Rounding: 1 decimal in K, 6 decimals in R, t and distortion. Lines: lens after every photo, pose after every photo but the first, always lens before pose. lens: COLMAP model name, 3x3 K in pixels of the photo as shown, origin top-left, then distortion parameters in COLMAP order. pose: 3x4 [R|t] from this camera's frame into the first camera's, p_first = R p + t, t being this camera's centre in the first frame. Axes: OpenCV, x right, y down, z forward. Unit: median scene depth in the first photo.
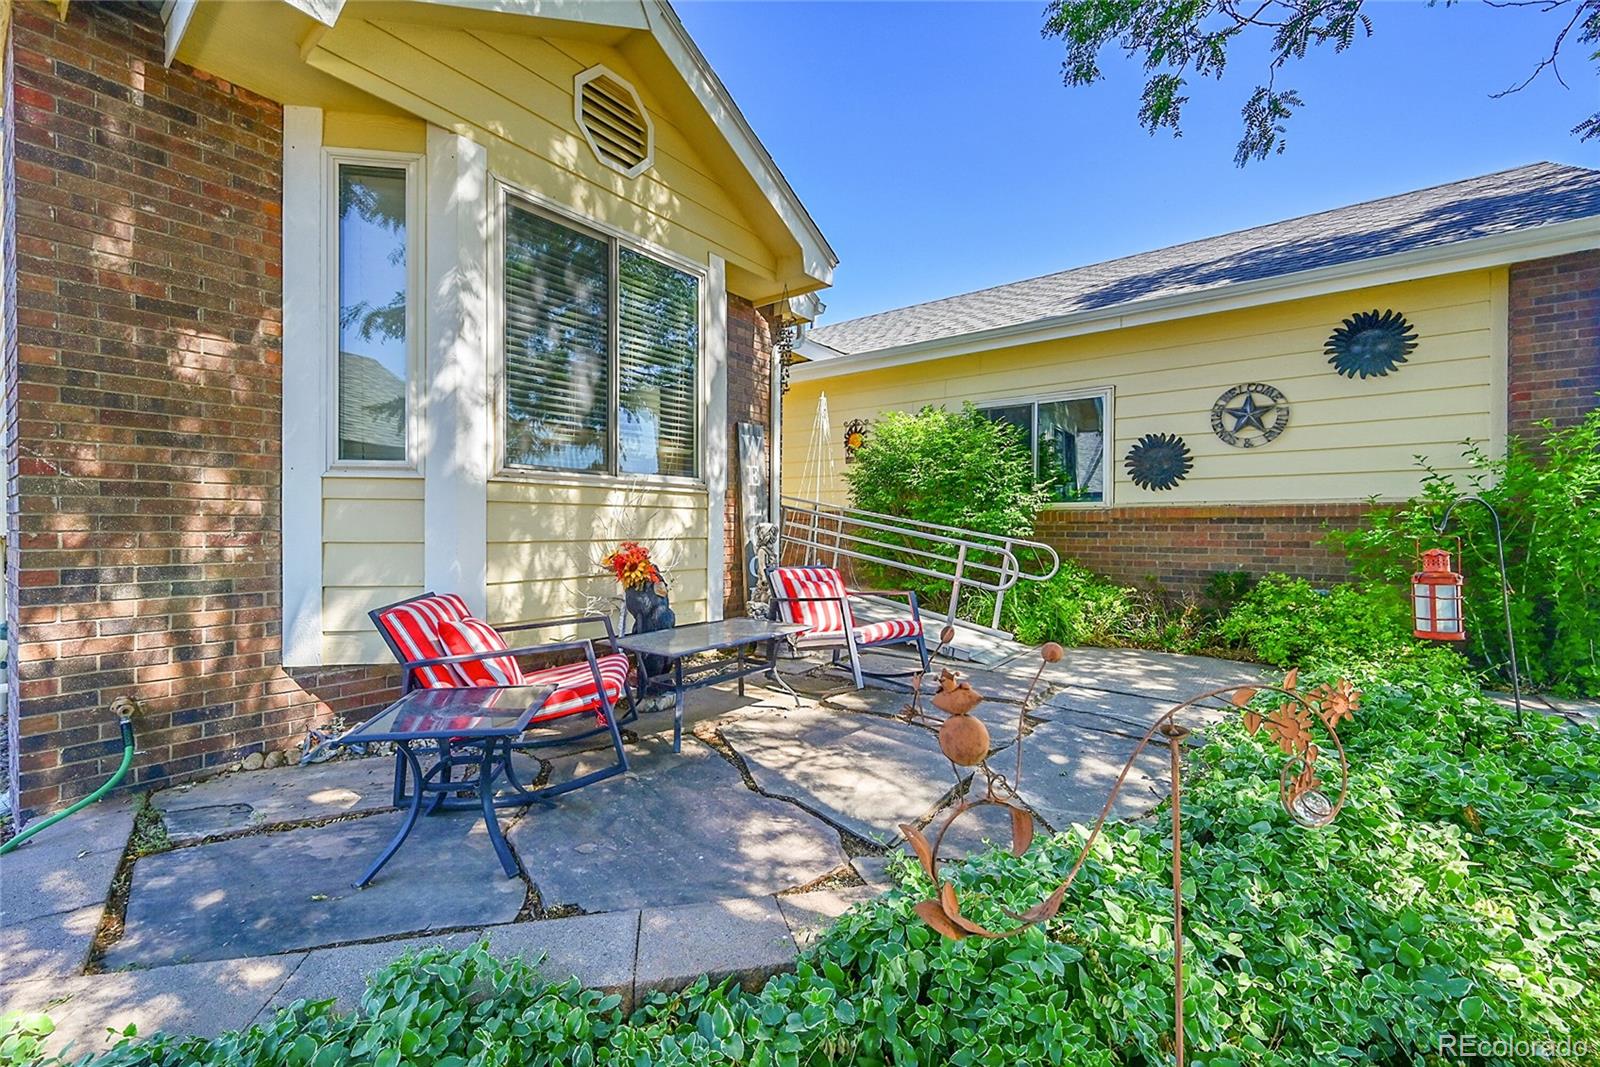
lens RADIAL K [[659.4, 0, 791.0], [0, 659.4, 530.3], [0, 0, 1]] dist [-0.001454, -0.000026]
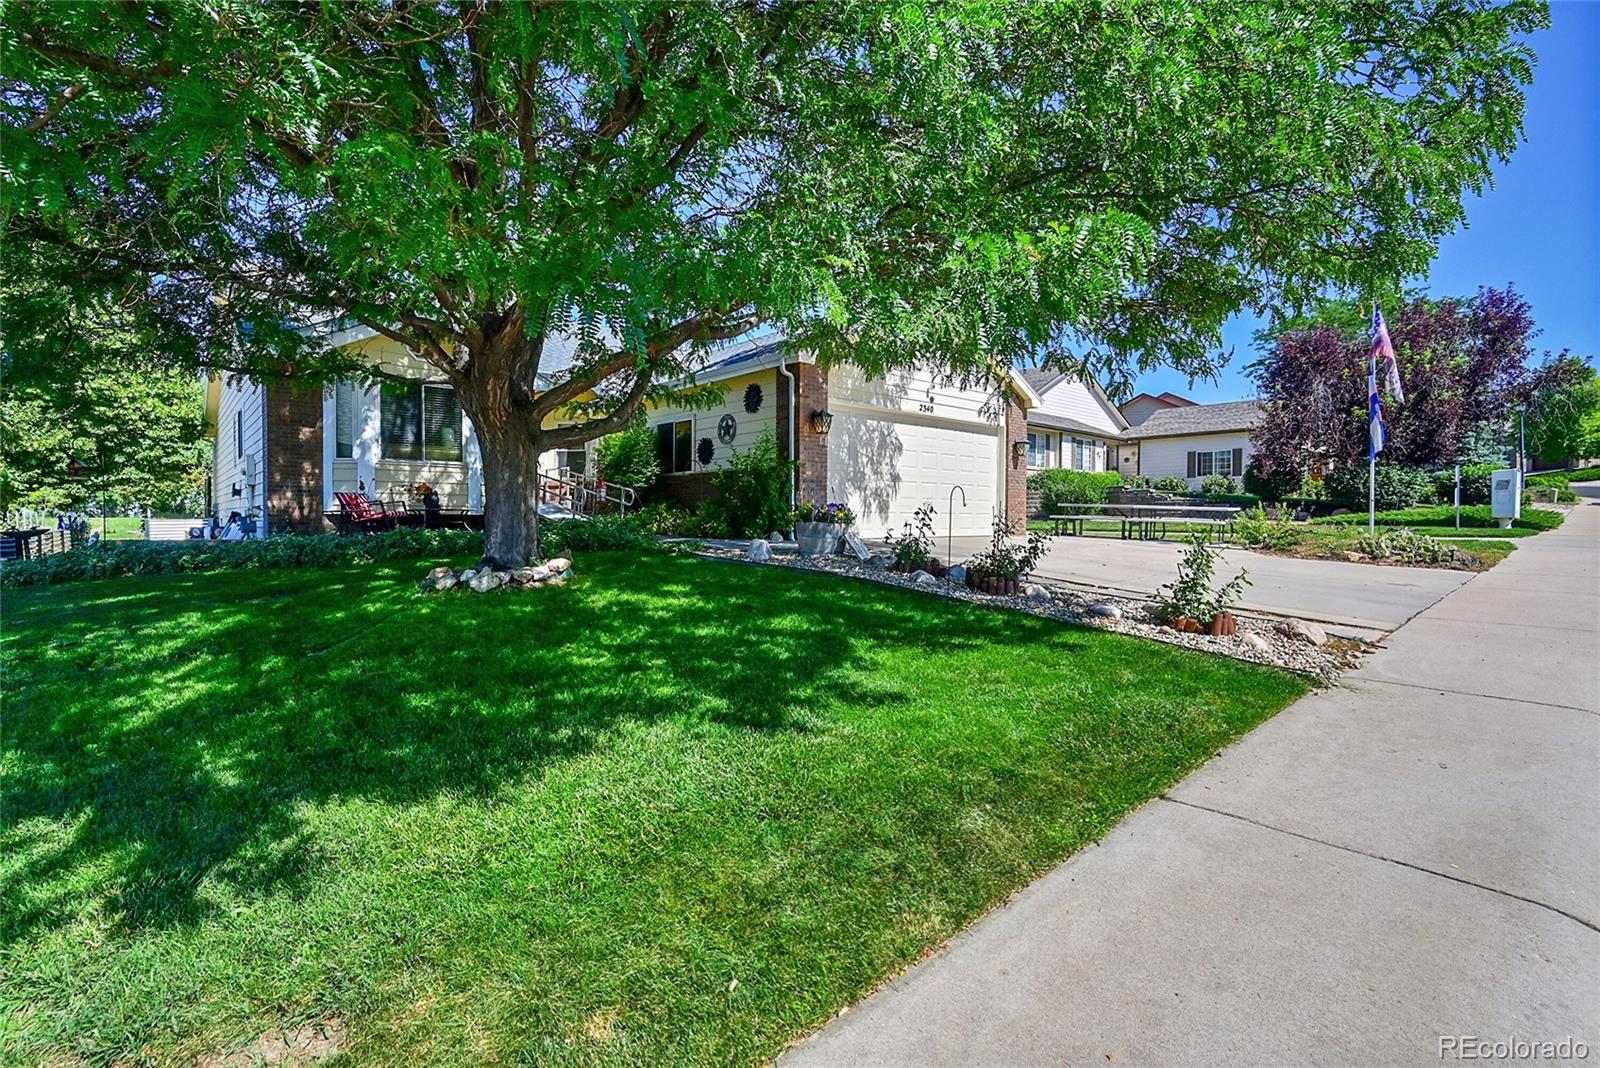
lens RADIAL K [[728.1, 0, 804.8], [0, 728.1, 524.5], [0, 0, 1]] dist [-0.000667, -0.000112]
pose [[0.981959, 0.000105, -0.189096, 2.111139], [0.001670, 0.999956, 0.009227, 0.178965], [0.189089, -0.009376, 0.981915, -1.999801]]
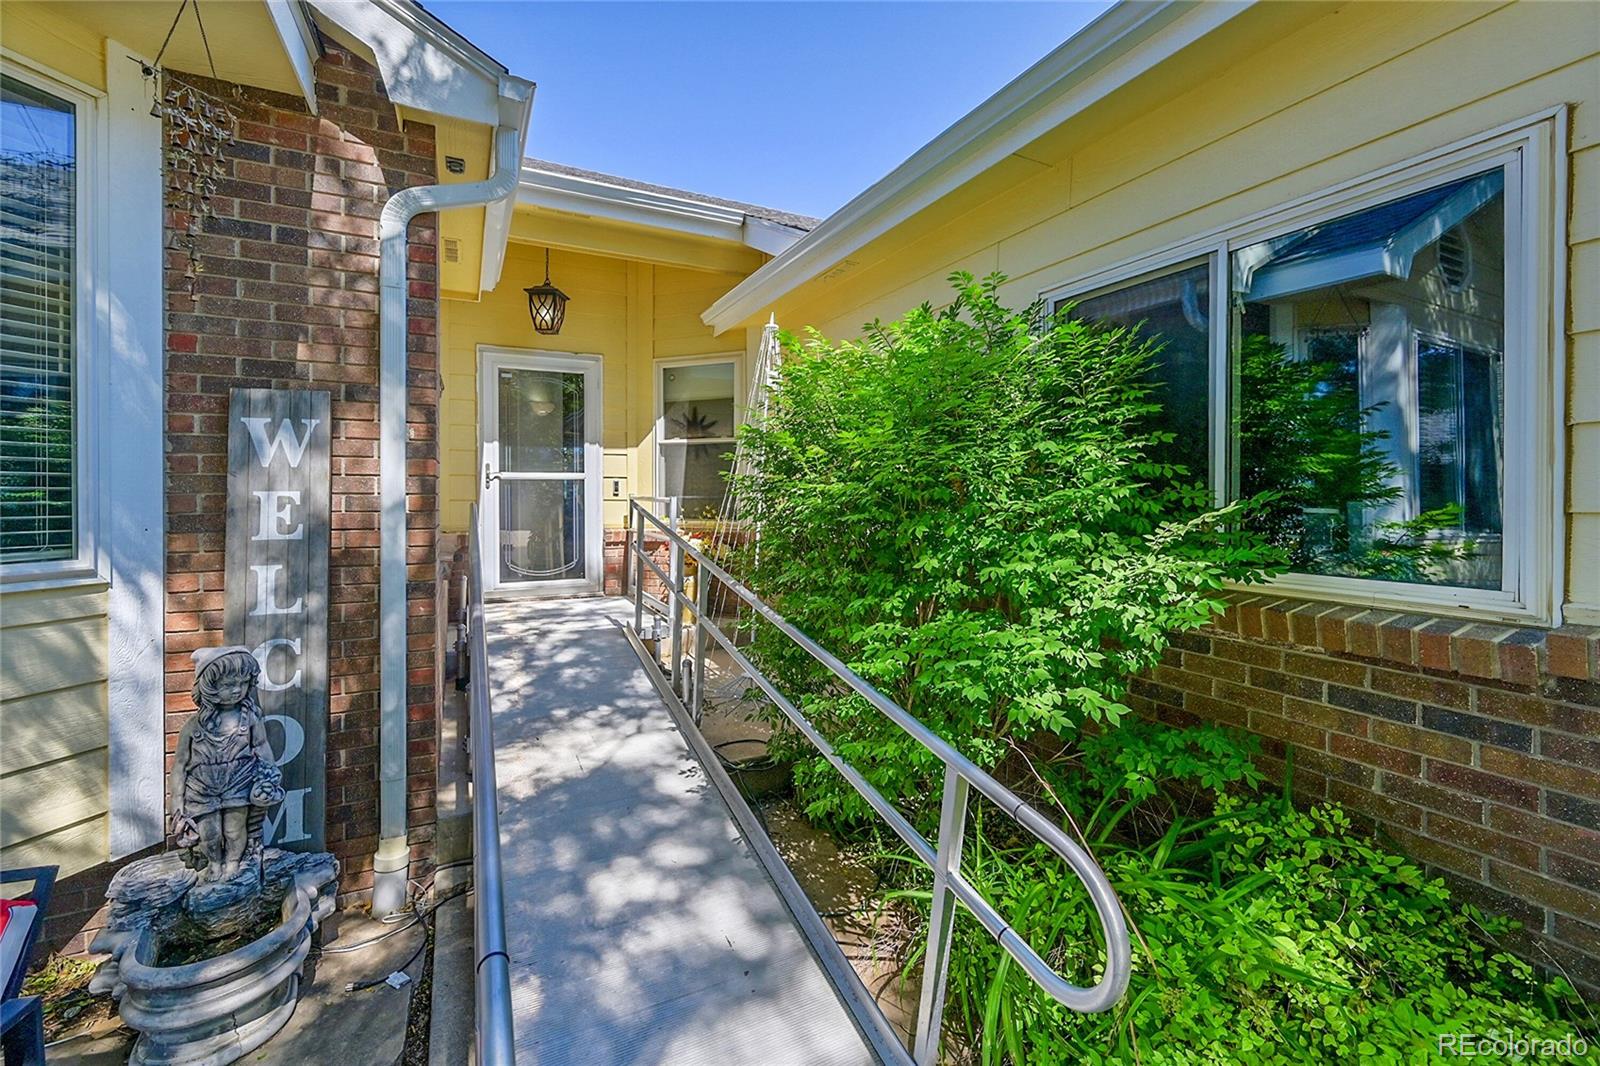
lens RADIAL K [[659.4, 0, 765.6], [0, 659.4, 492.1], [0, 0, 1]] dist [-0.001454, -0.000026]
pose [[0.890401, -0.002161, -0.455171, 0.569954], [-0.000475, 0.999984, -0.005675, -0.134009], [0.455176, 0.005269, 0.890386, 1.098993]]
